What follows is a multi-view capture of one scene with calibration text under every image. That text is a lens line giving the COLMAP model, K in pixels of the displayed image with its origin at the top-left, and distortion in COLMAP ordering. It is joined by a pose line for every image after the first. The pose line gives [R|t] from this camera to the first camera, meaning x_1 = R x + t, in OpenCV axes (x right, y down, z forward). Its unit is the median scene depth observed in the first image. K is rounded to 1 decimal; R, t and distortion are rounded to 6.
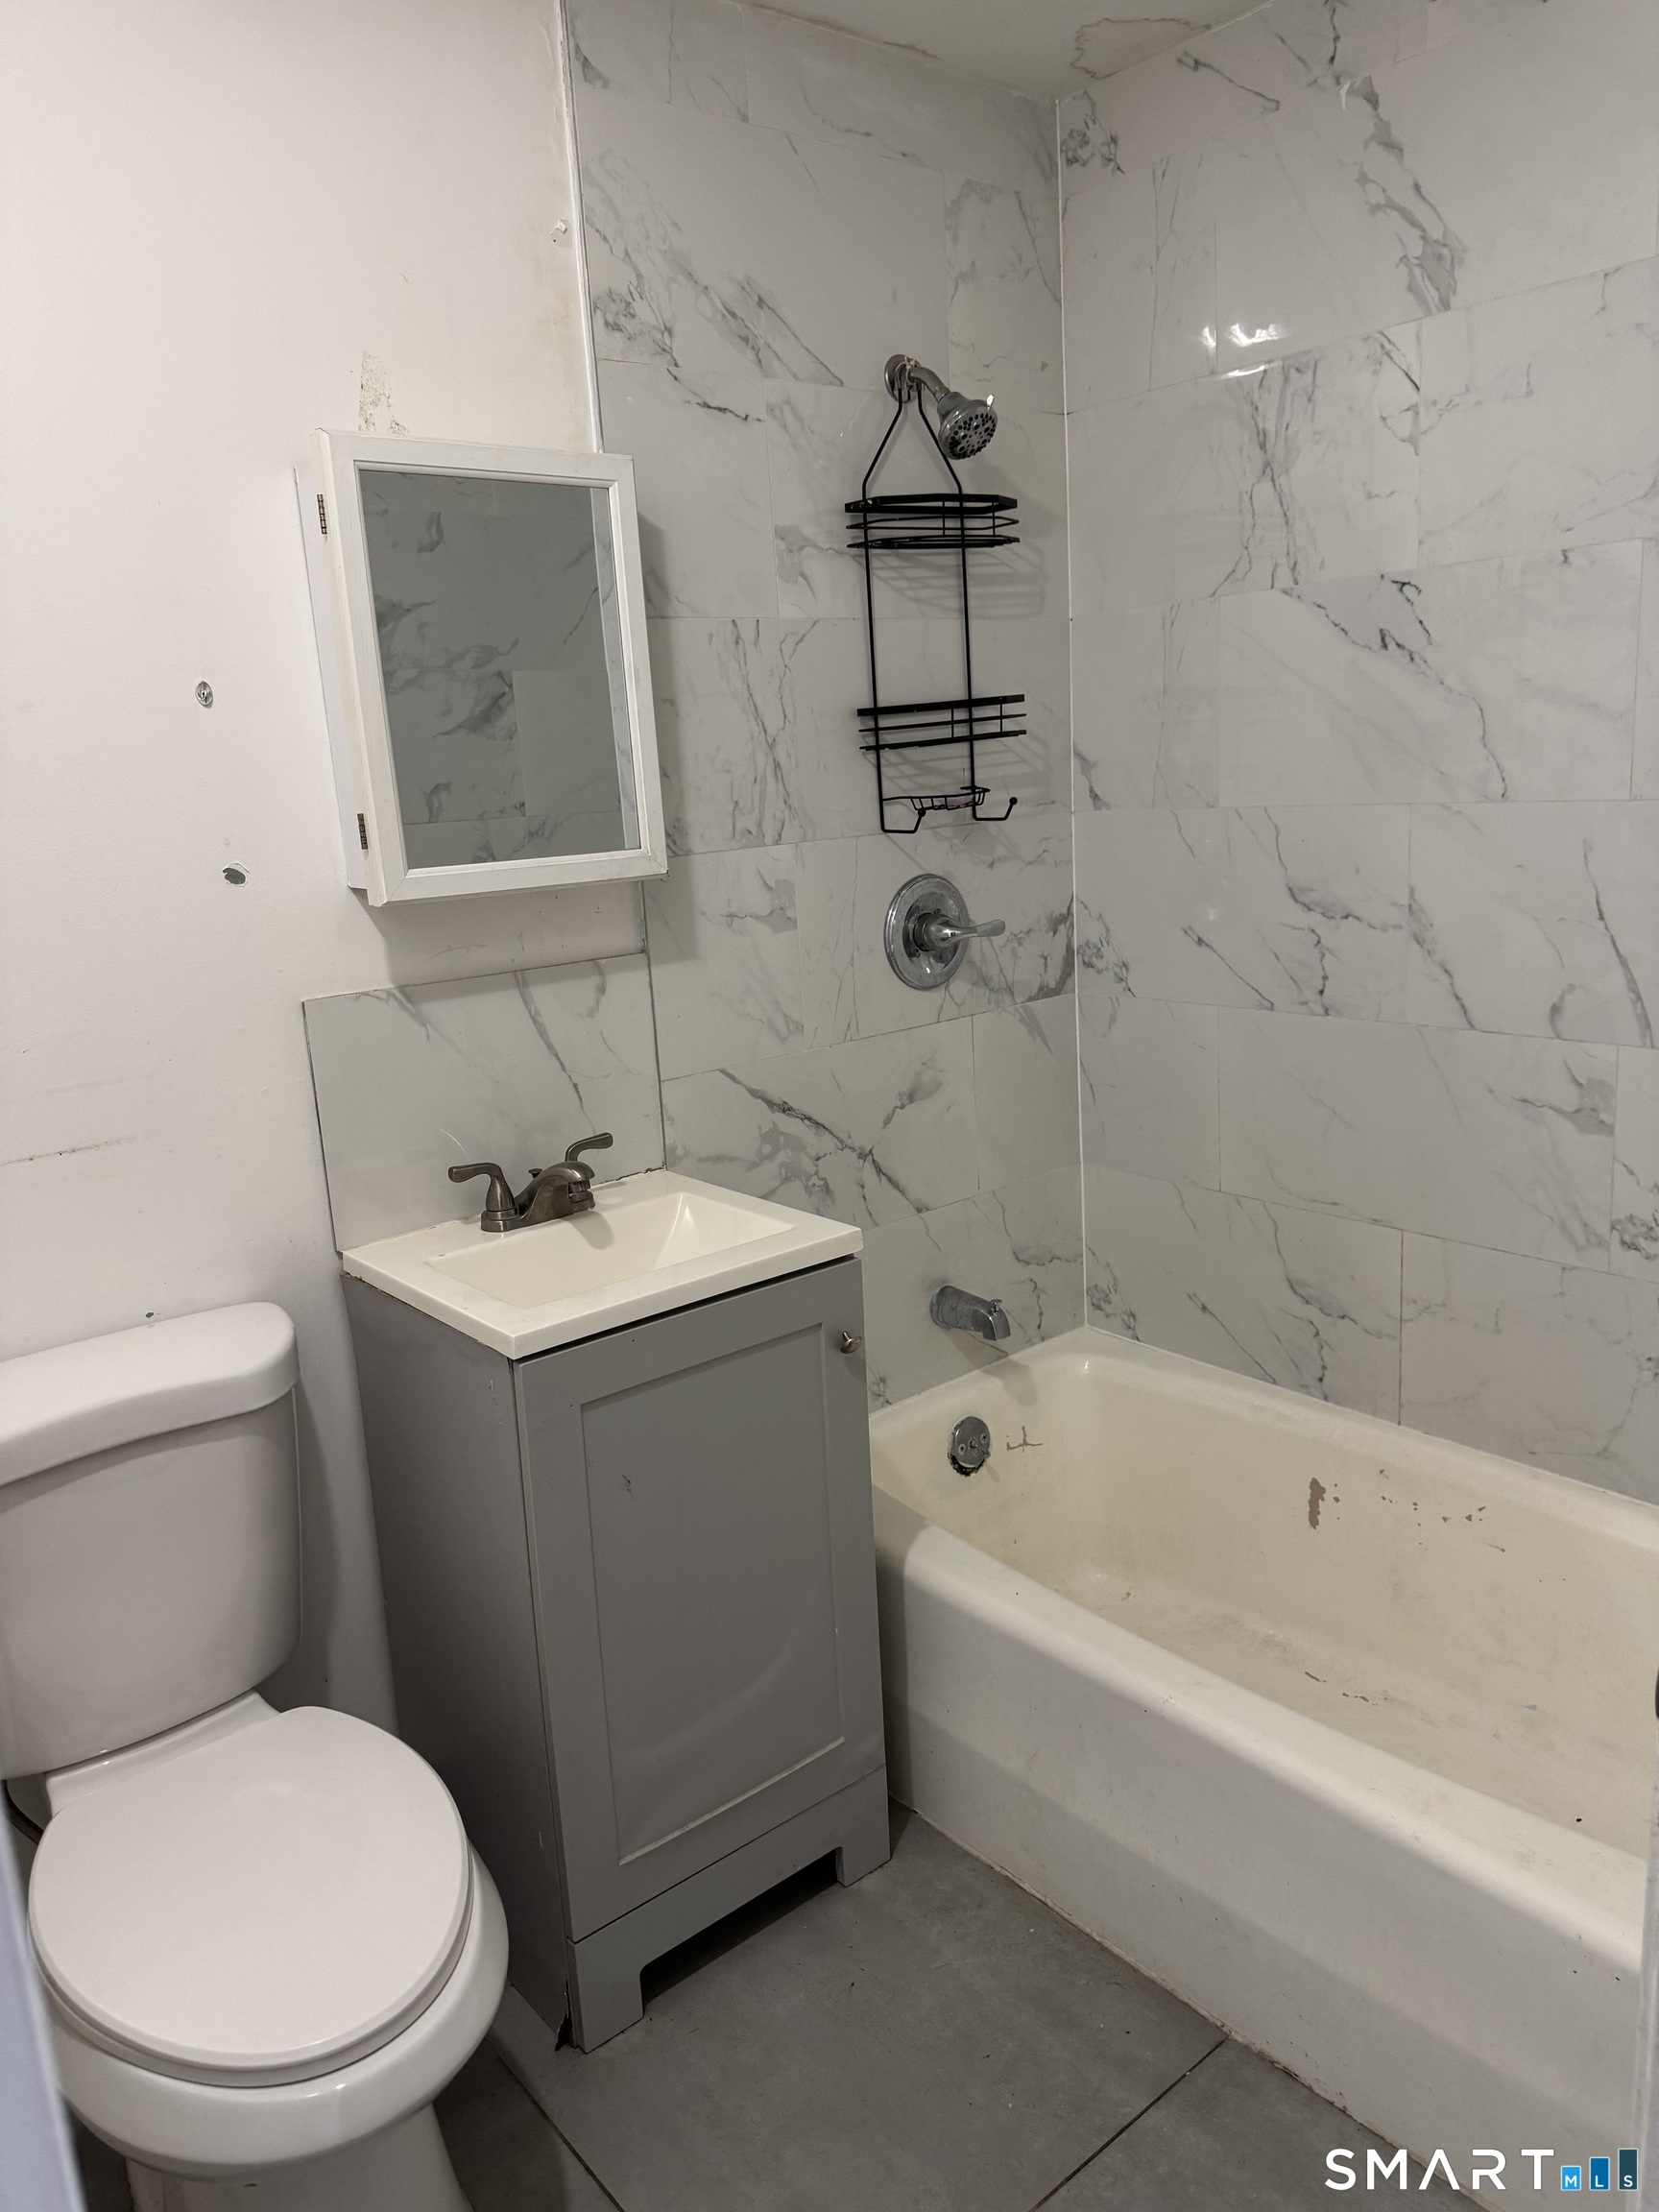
lens RADIAL K [[1545.6, 0, 830.3], [0, 1545.6, 1147.0], [0, 0, 1]] dist [0.172056, -0.329060]
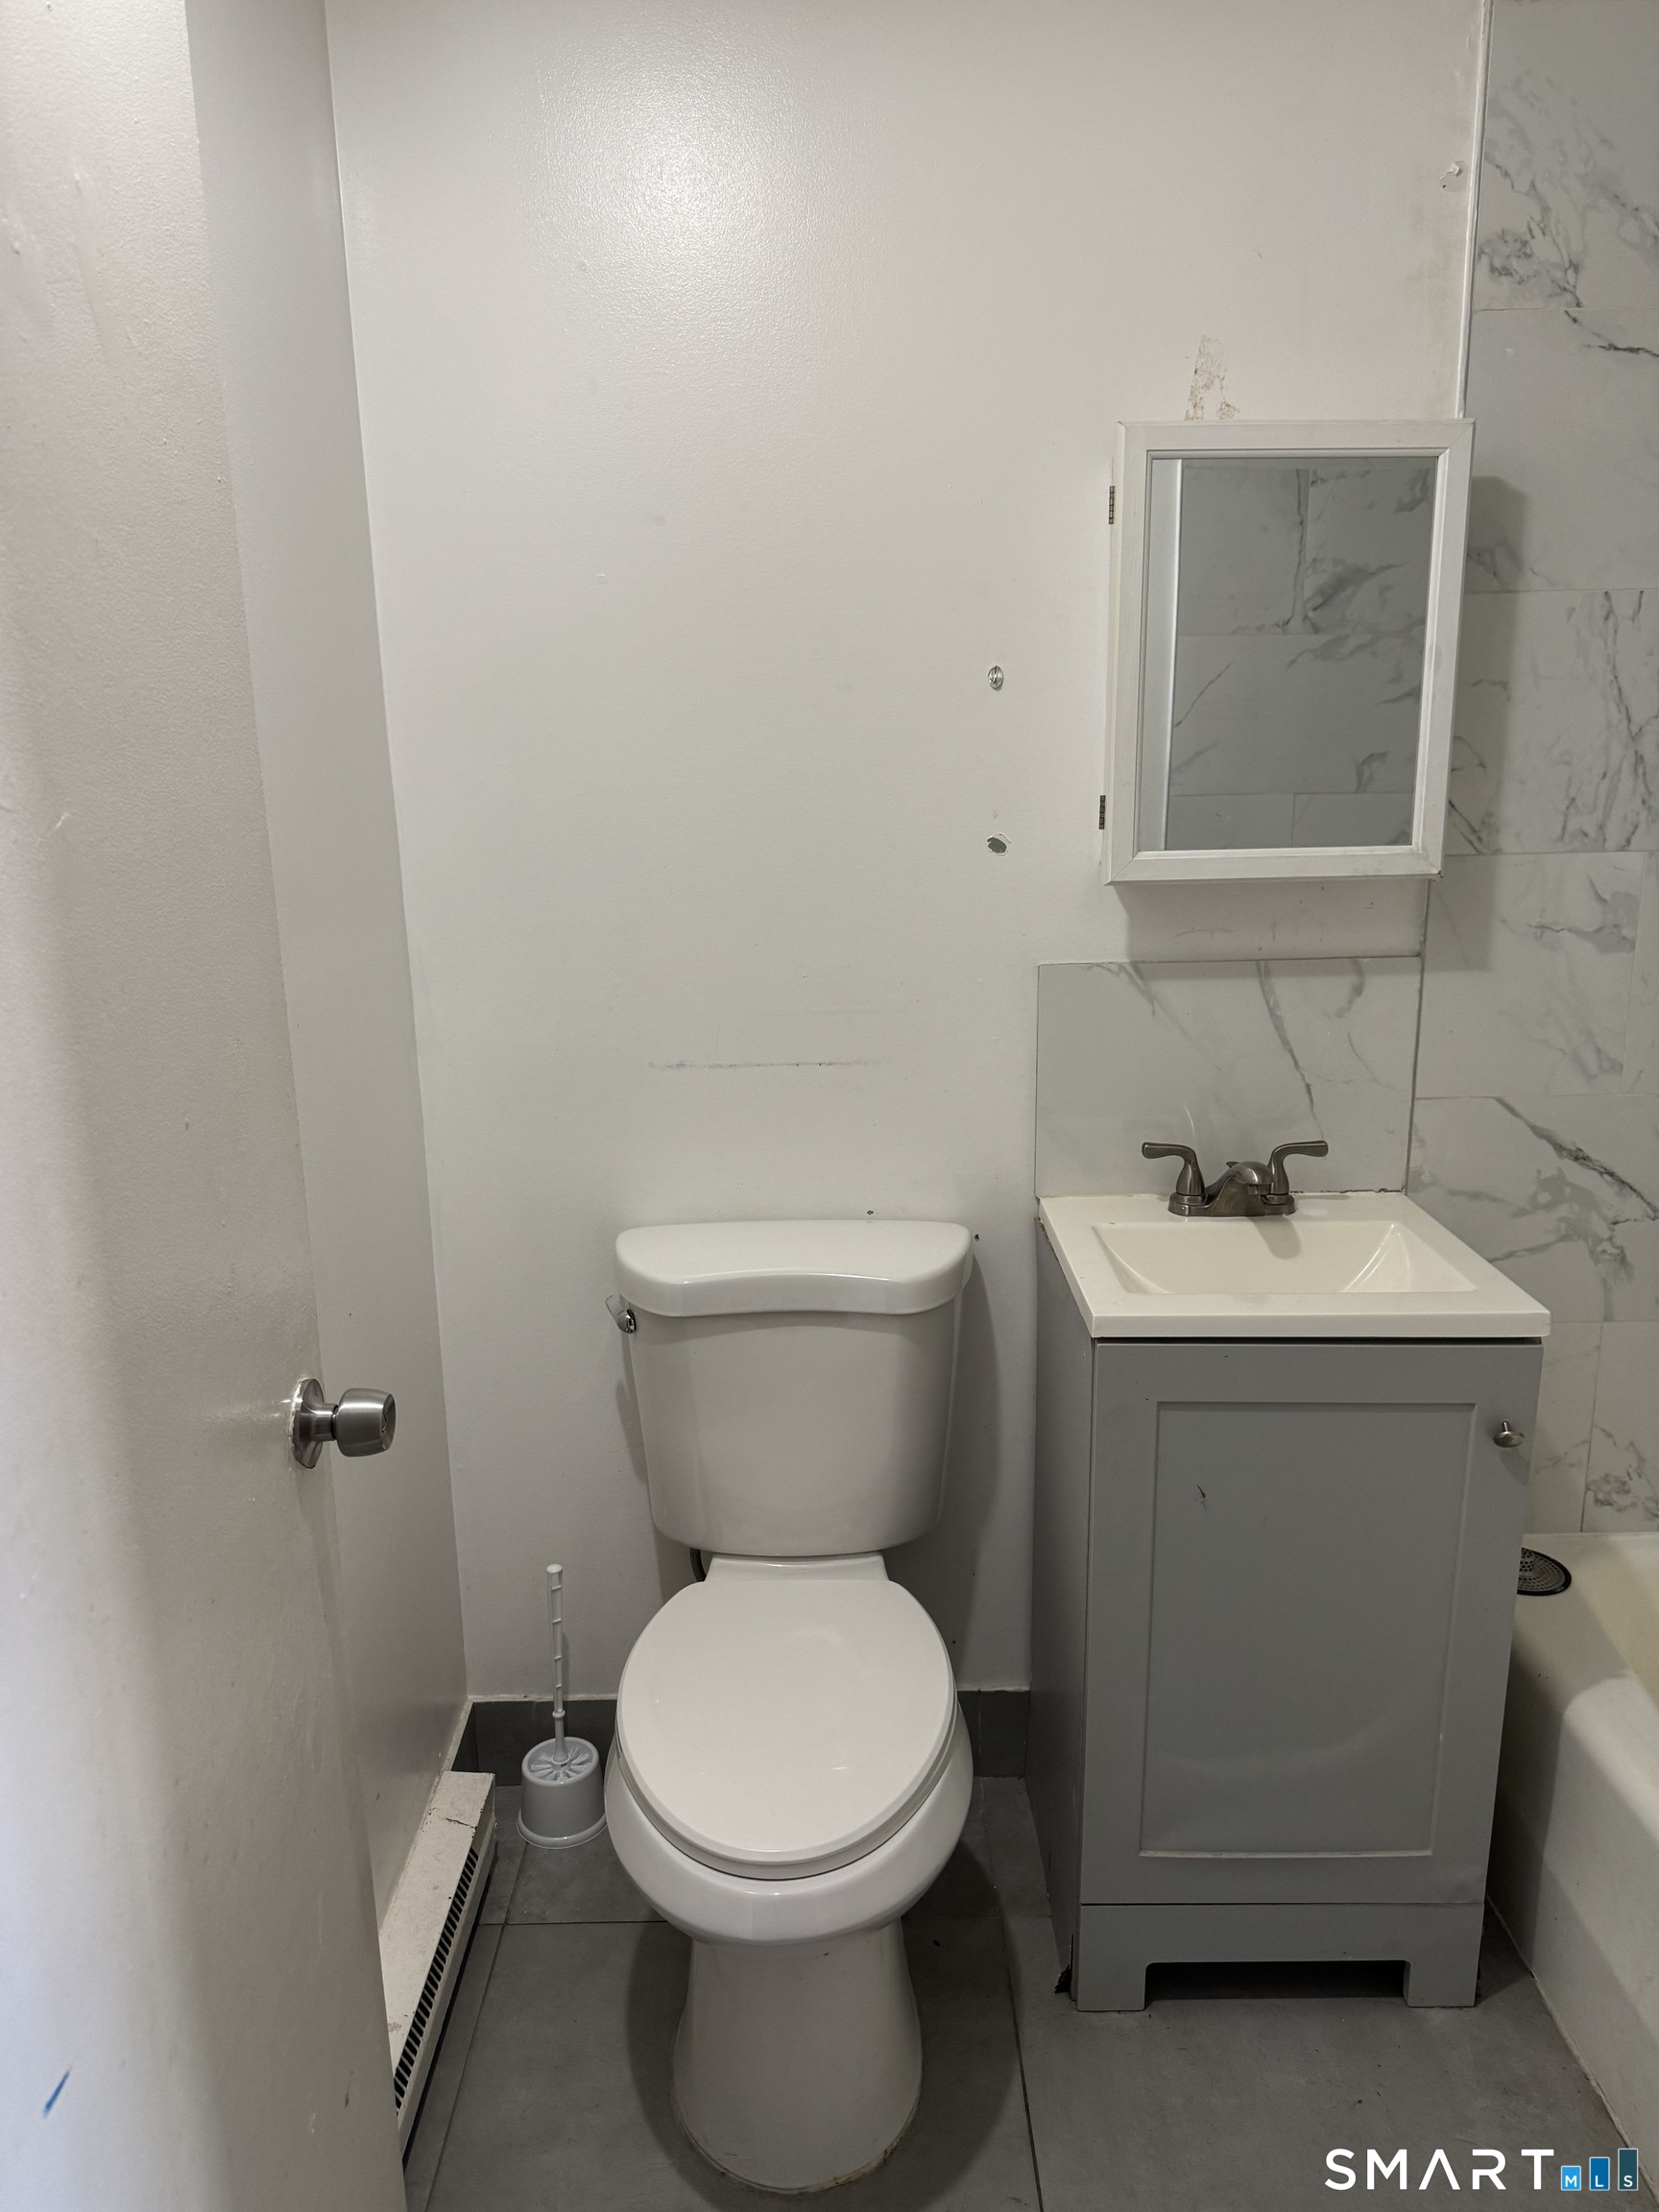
lens RADIAL K [[1559.1, 0, 825.6], [0, 1559.1, 1153.8], [0, 0, 1]] dist [0.073539, -0.087763]
pose [[0.761070, 0.211250, -0.613308, 0.217869], [-0.186415, 0.976830, 0.105135, -0.046549], [0.621307, 0.034315, 0.782816, 0.064776]]
